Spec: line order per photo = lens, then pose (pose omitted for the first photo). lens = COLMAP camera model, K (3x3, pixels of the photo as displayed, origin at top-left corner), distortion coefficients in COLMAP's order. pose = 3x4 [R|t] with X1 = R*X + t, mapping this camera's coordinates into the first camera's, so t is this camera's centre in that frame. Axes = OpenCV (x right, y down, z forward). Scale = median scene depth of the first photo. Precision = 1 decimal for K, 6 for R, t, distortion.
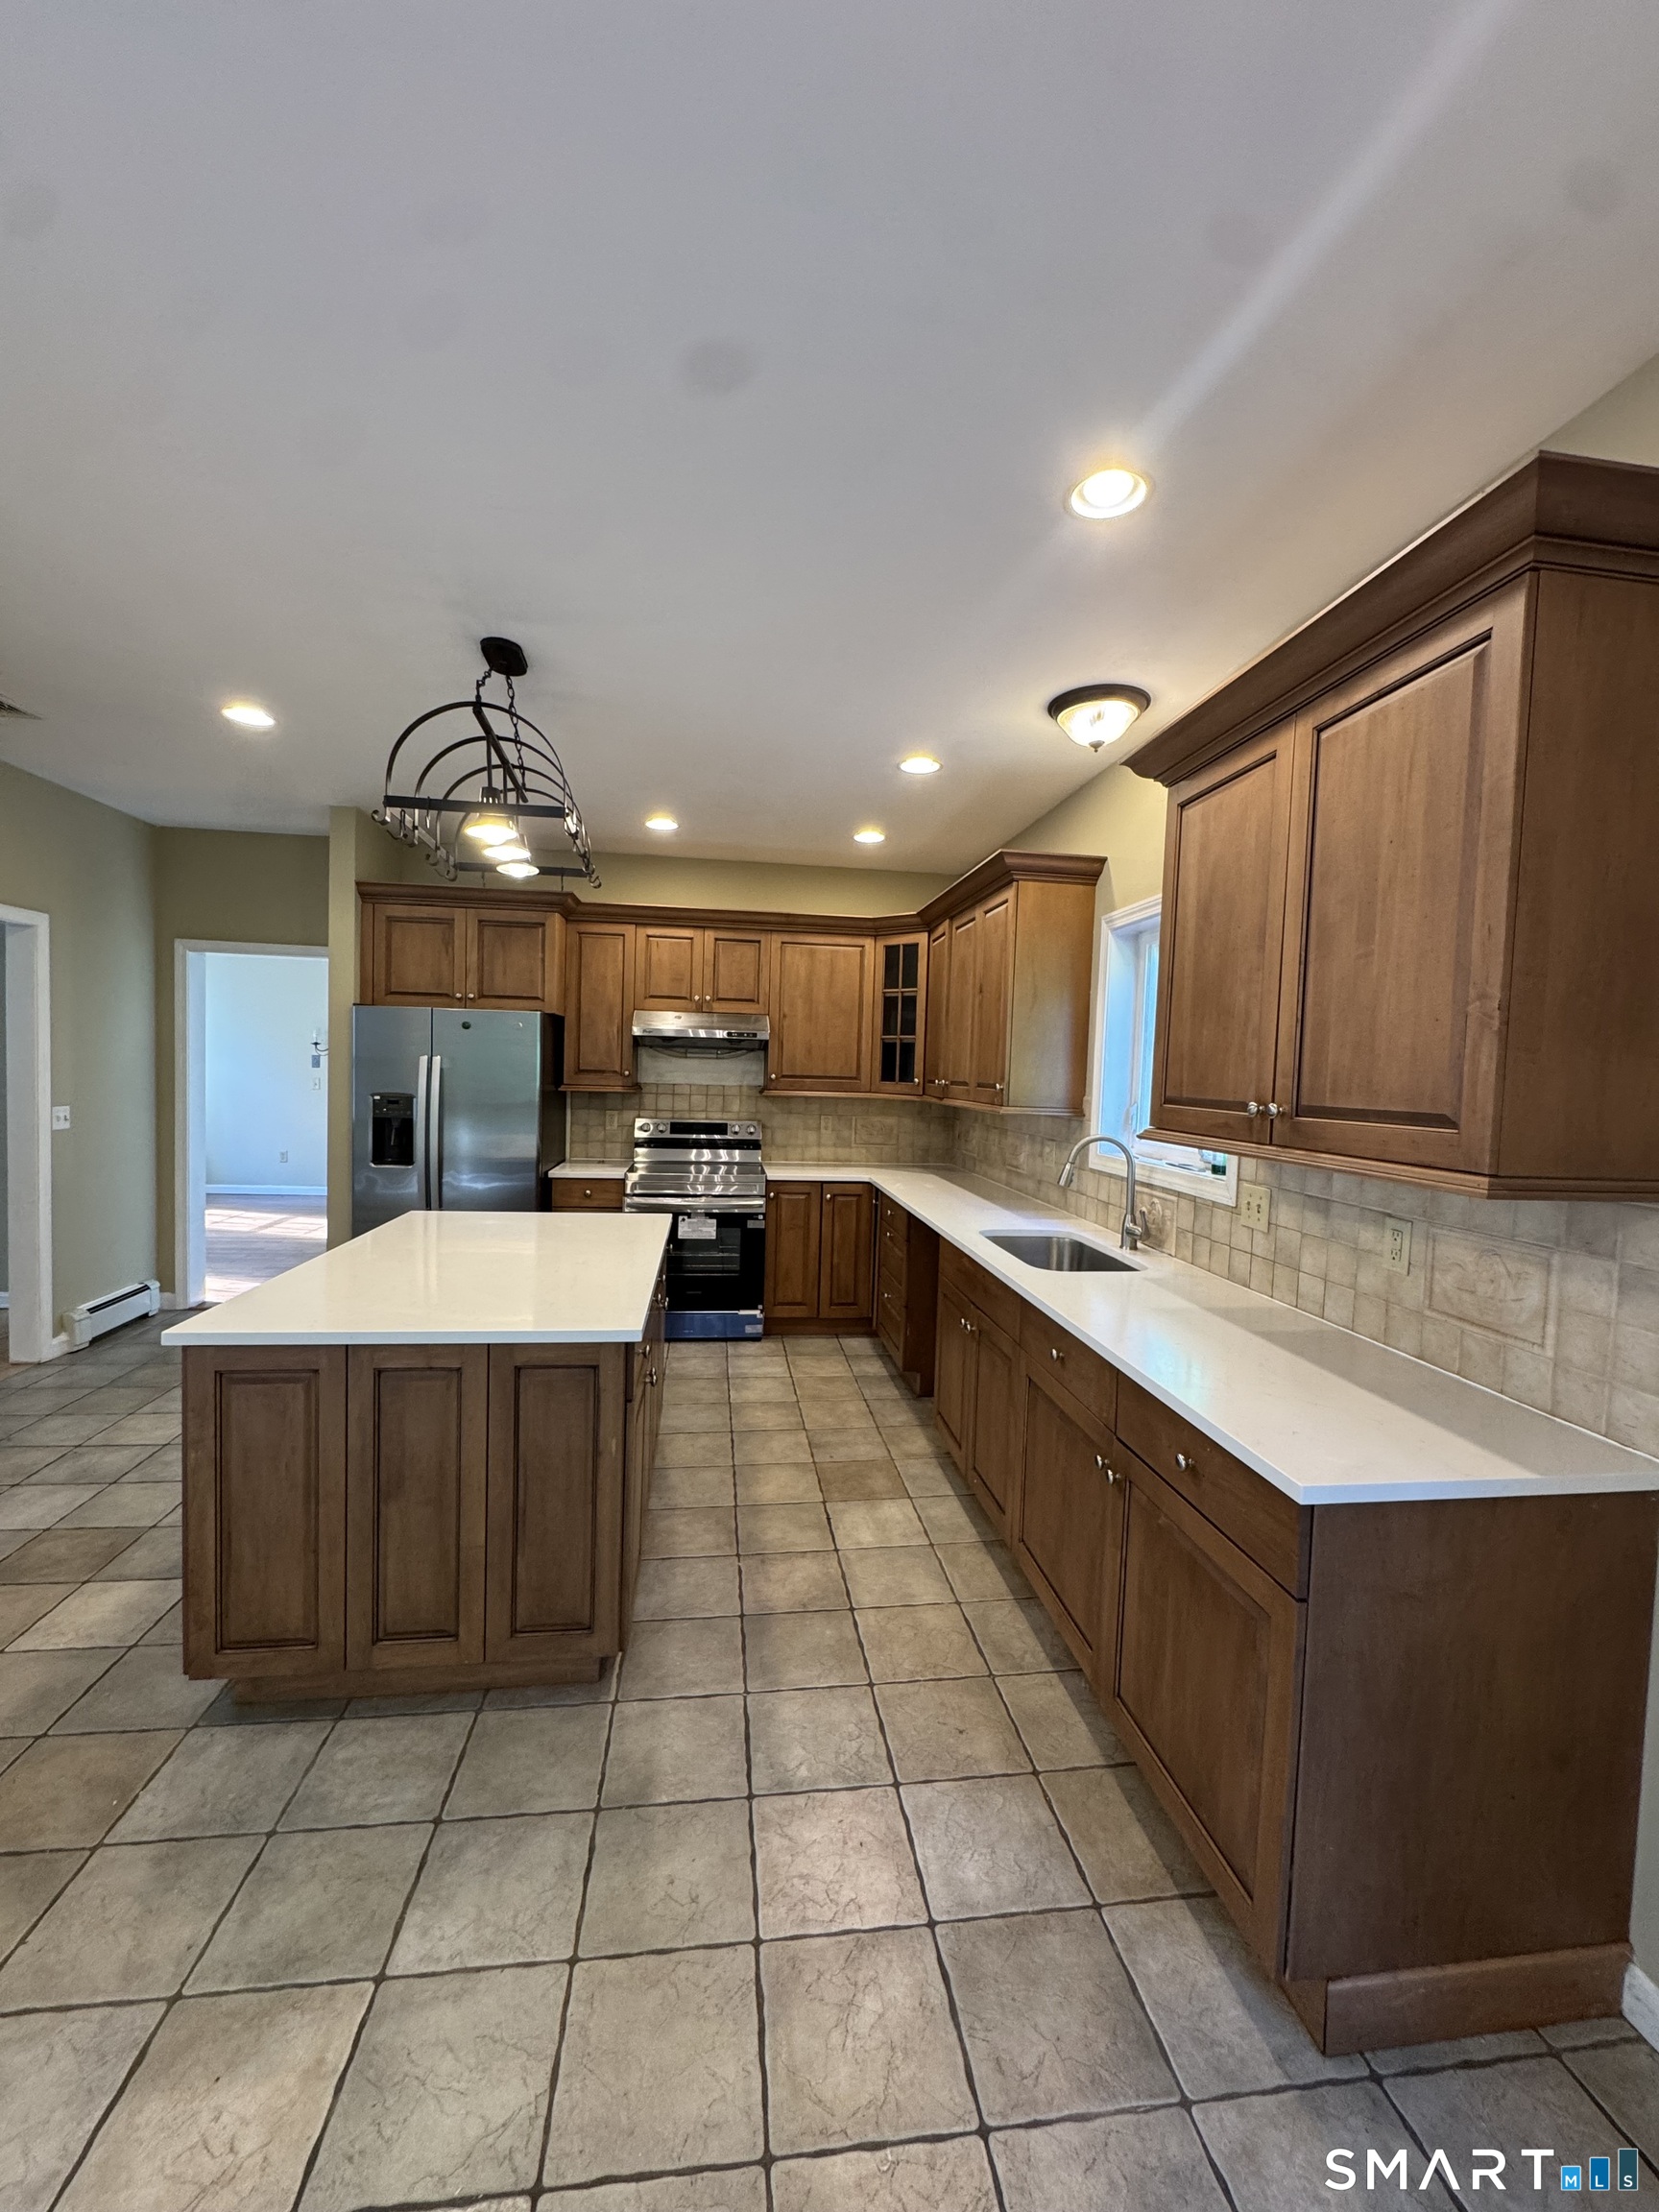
lens RADIAL K [[883.0, 0, 829.8], [0, 883.0, 1107.9], [0, 0, 1]] dist [-0.003055, 0.001077]
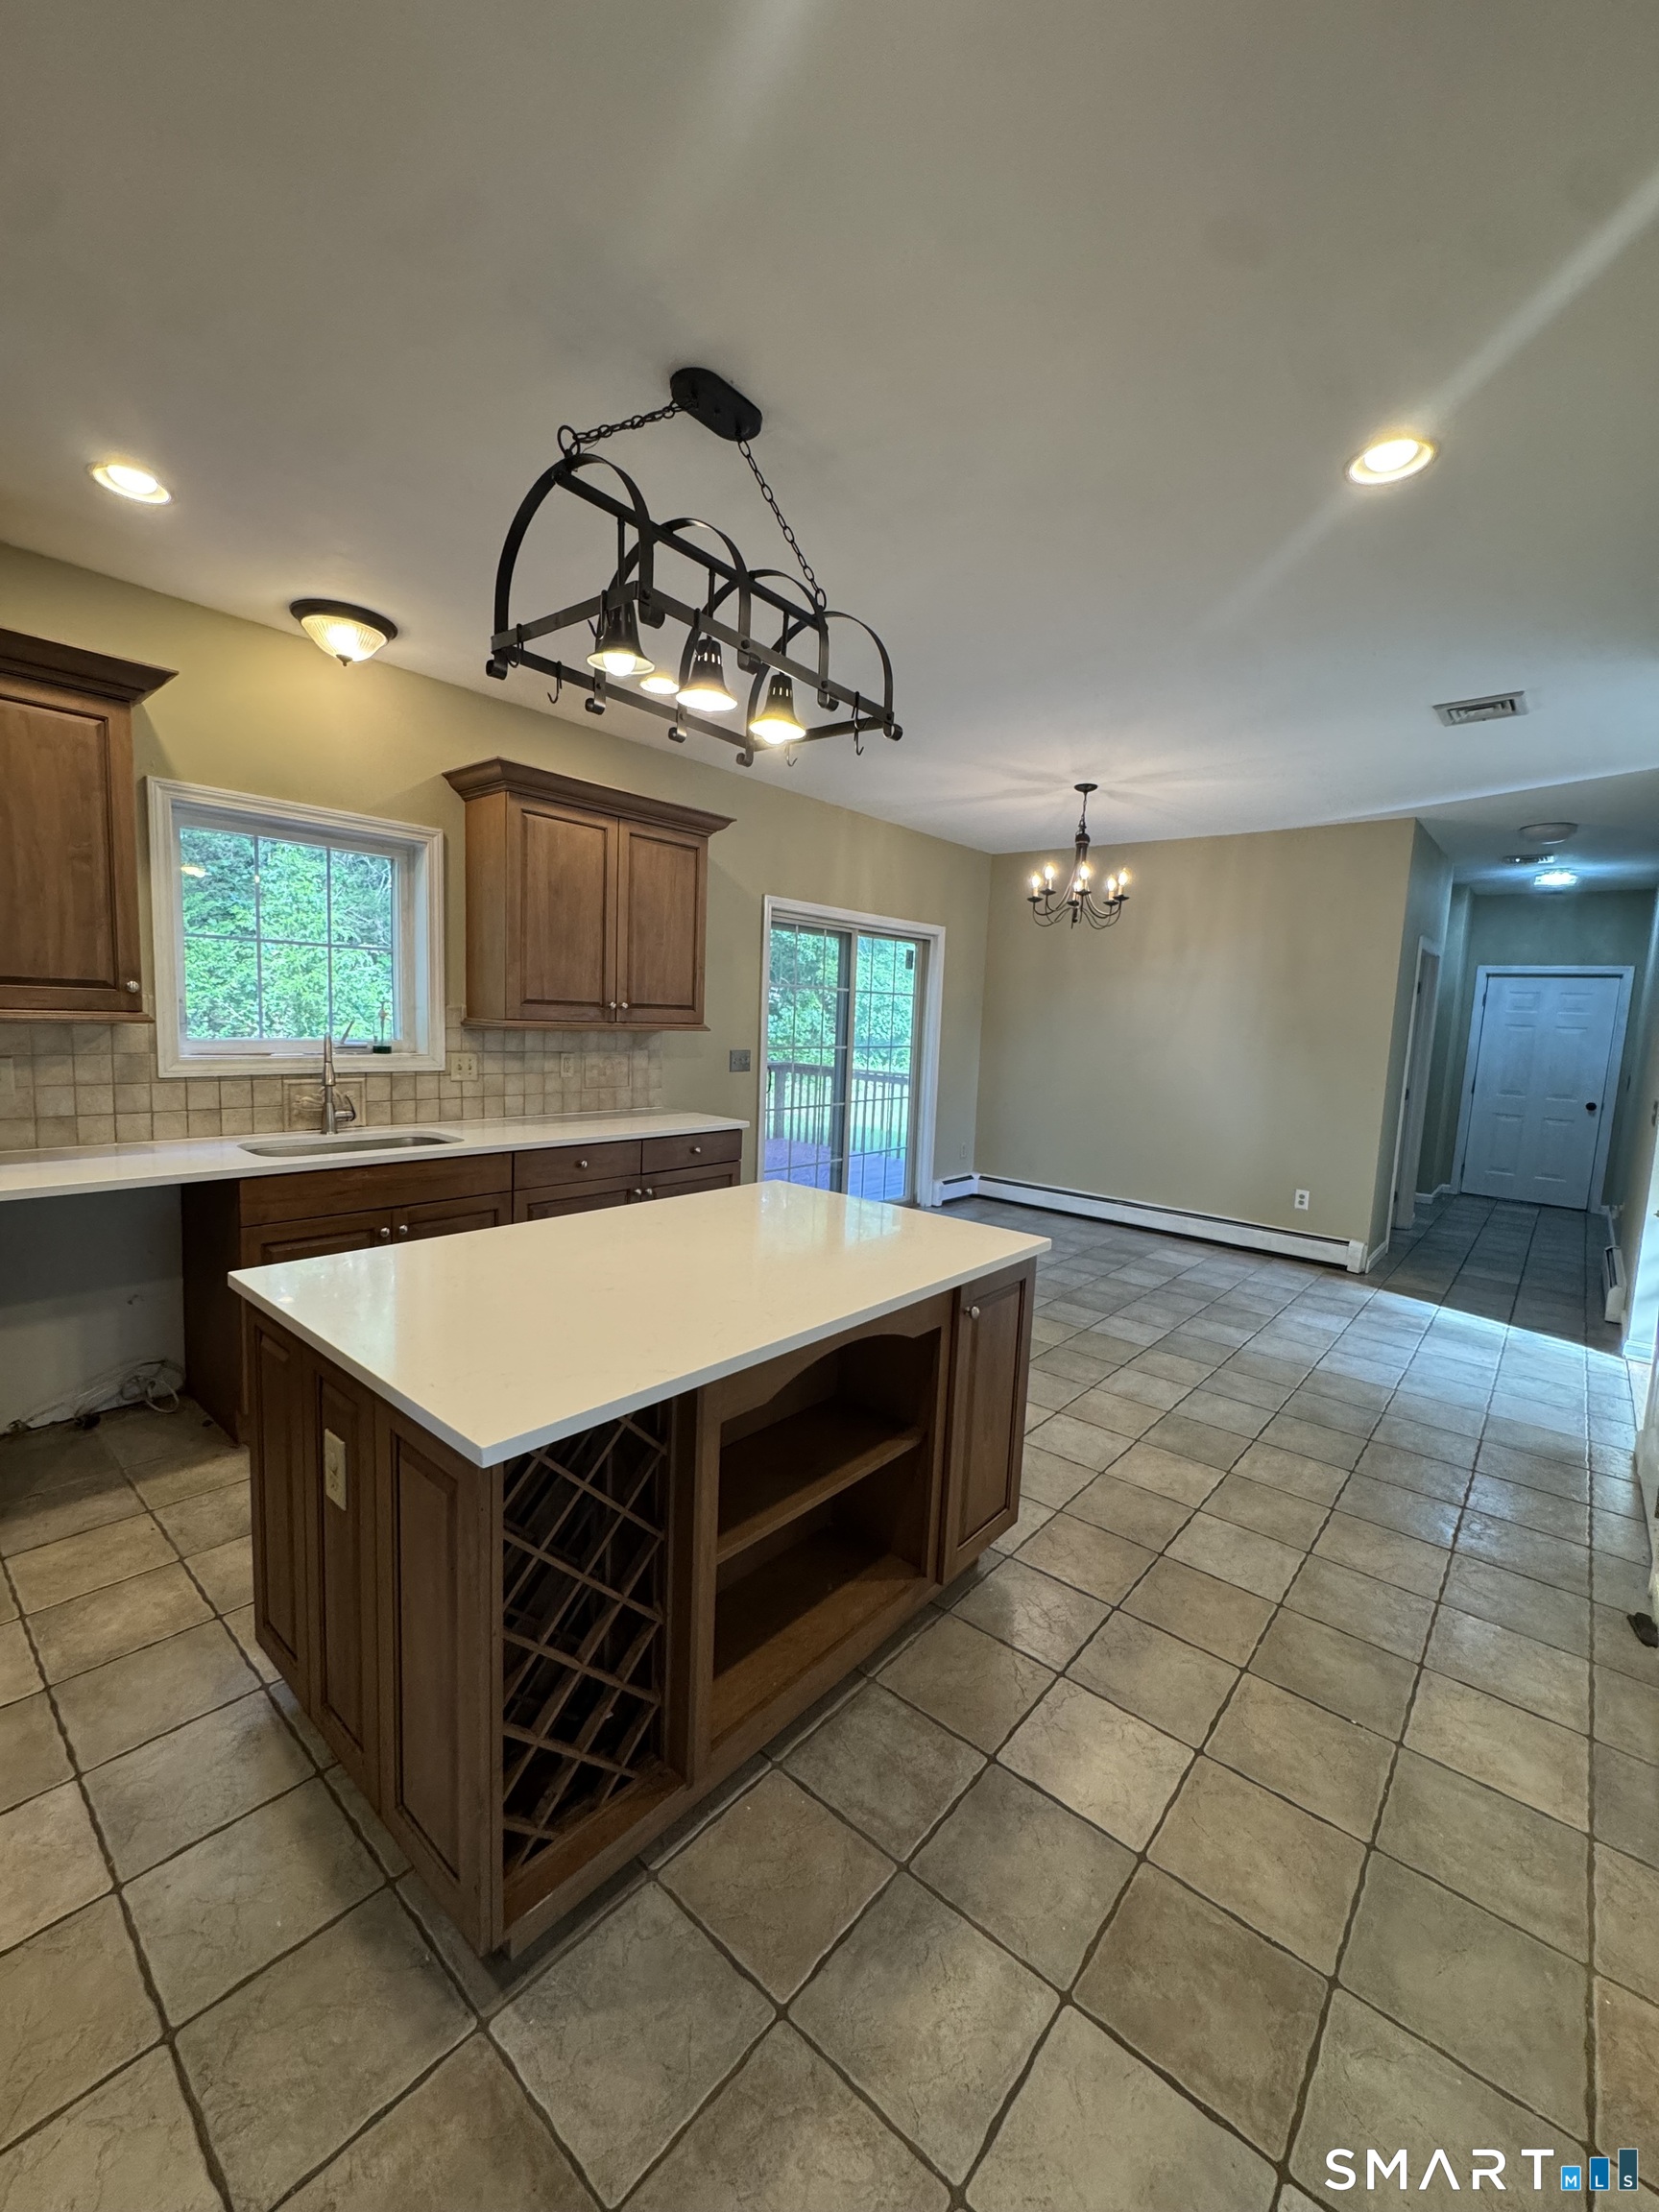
lens RADIAL K [[883.0, 0, 826.8], [0, 883.0, 1105.6], [0, 0, 1]] dist [-0.003055, 0.001077]
pose [[-0.663360, -0.142232, 0.734659, -0.948688], [-0.032197, 0.986286, 0.161875, -0.080138], [-0.747608, 0.083728, -0.658842, 1.348140]]
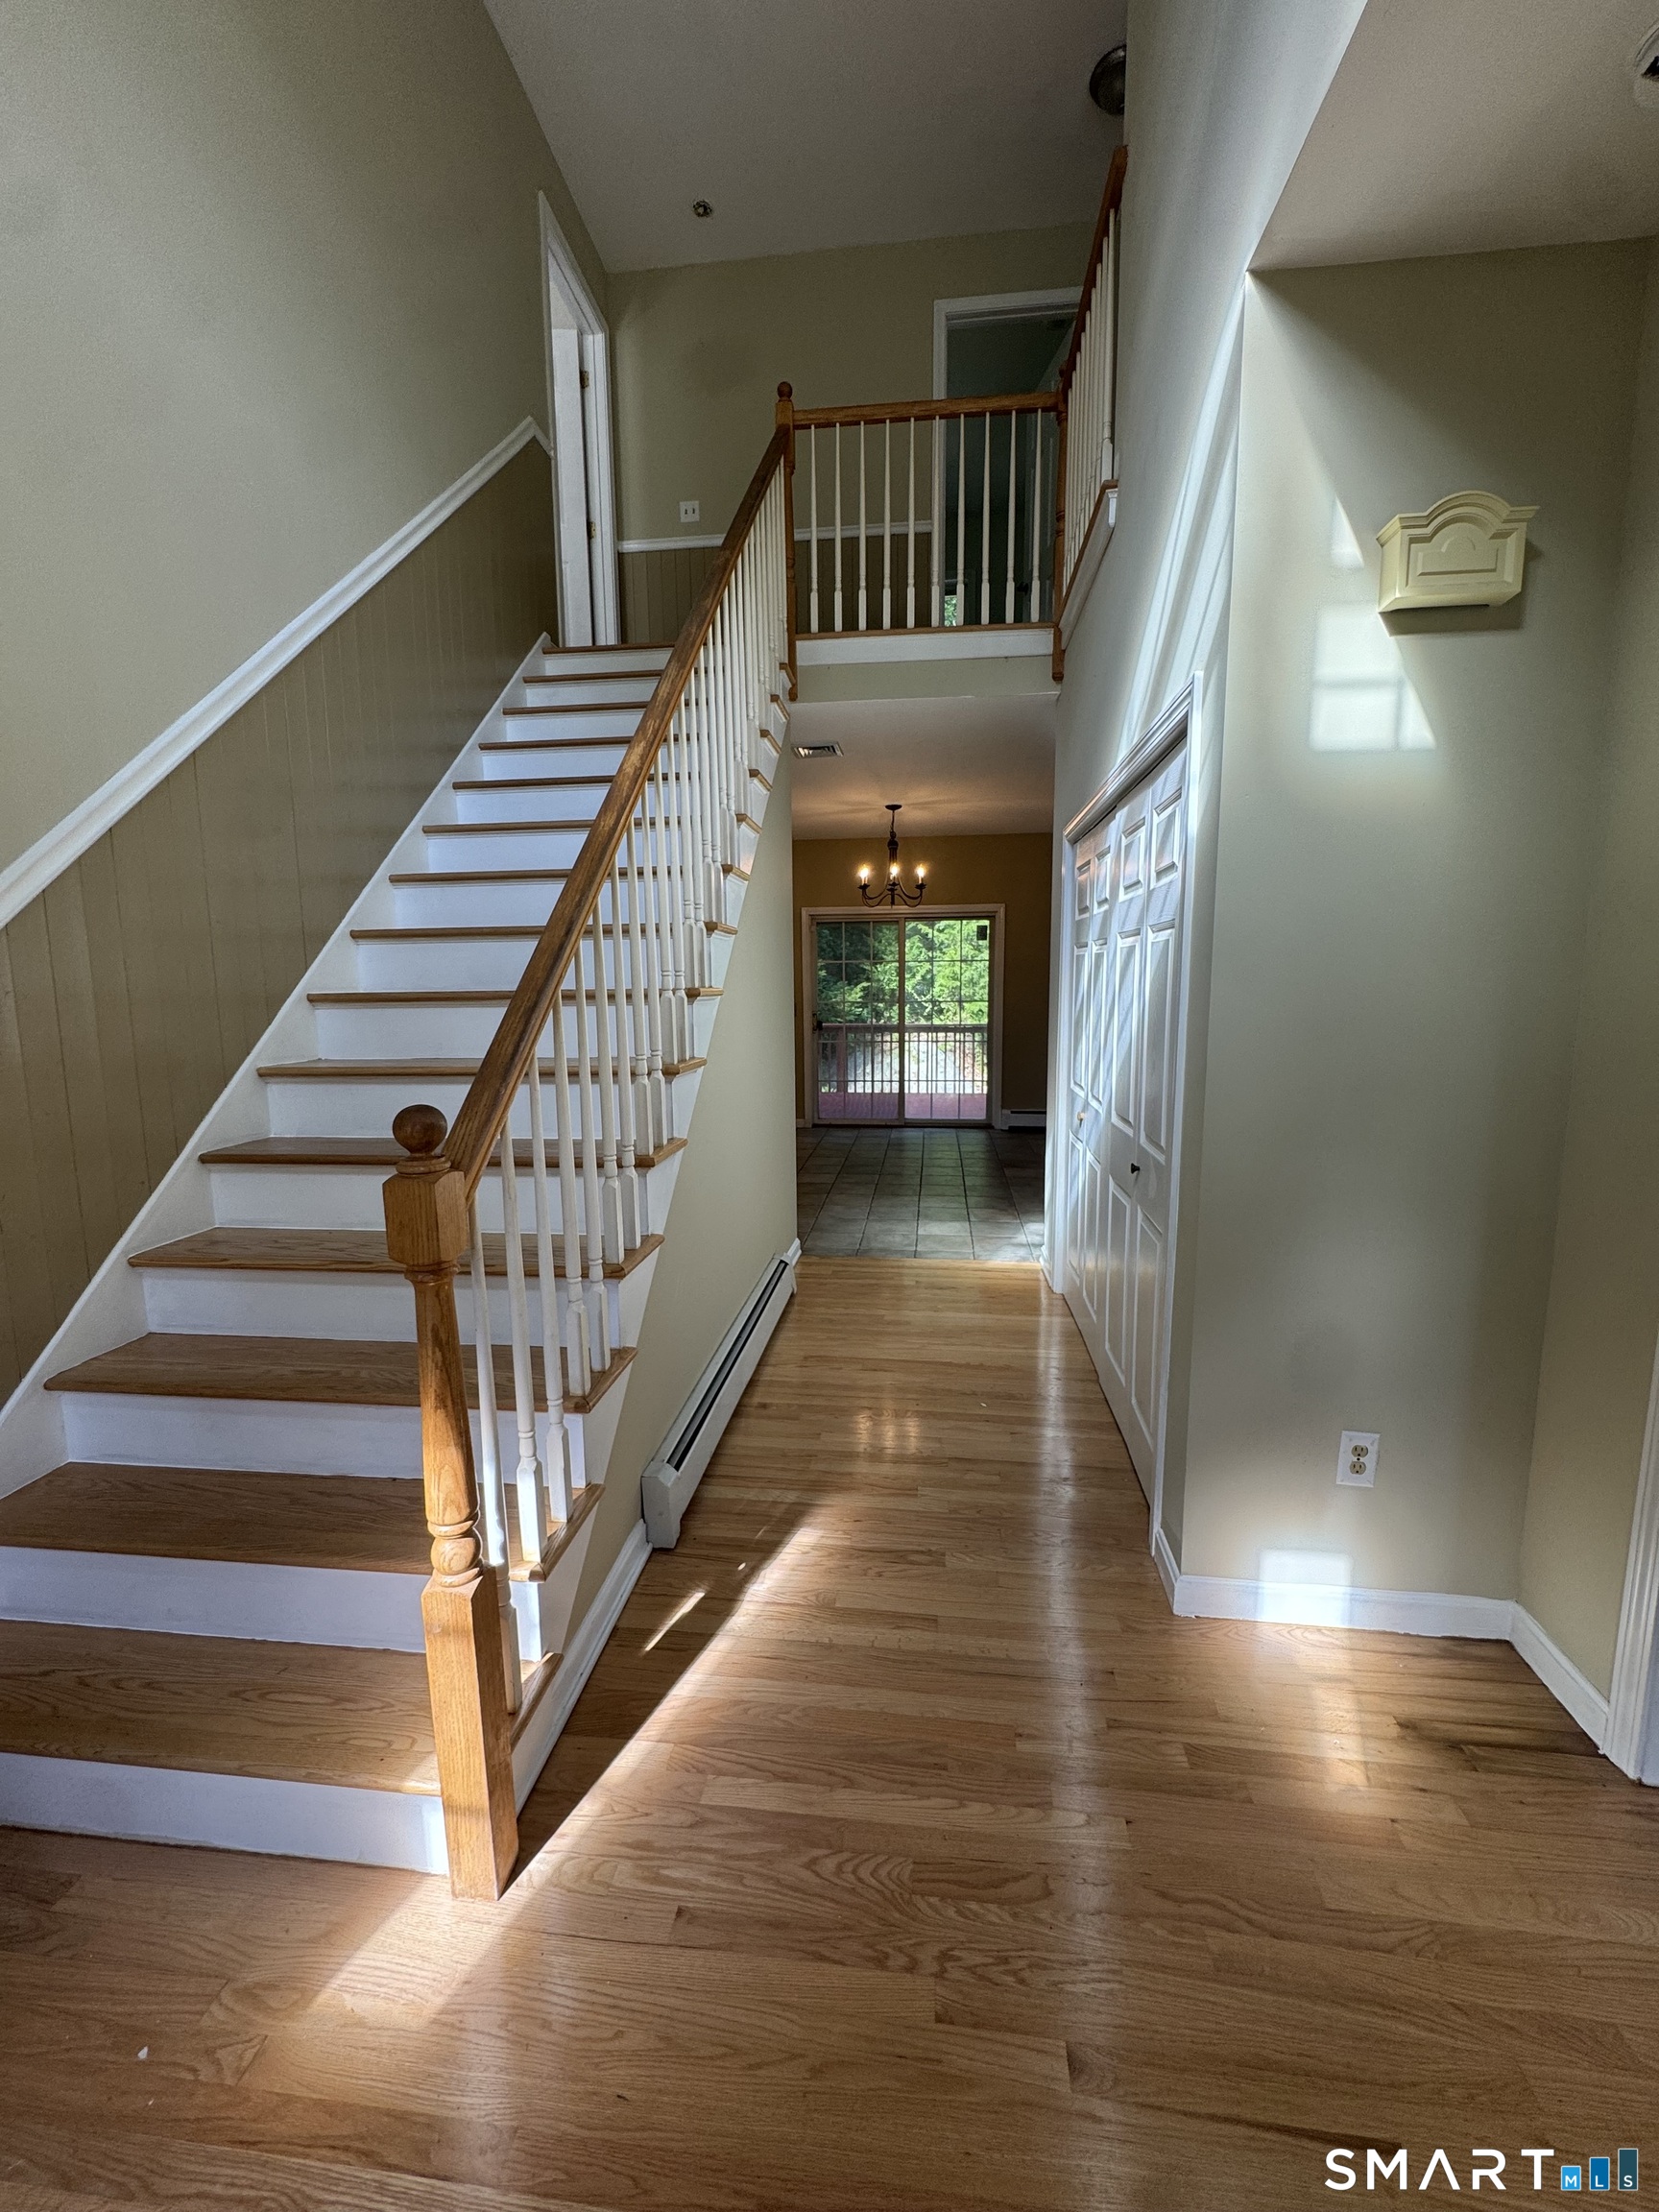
lens RADIAL K [[883.0, 0, 824.6], [0, 883.0, 1112.0], [0, 0, 1]] dist [-0.003055, 0.001077]
pose [[0.250824, -0.177690, 0.951585, -2.371347], [0.060206, 0.983969, 0.167868, -0.029497], [-0.966159, 0.015185, 0.257501, -0.588828]]
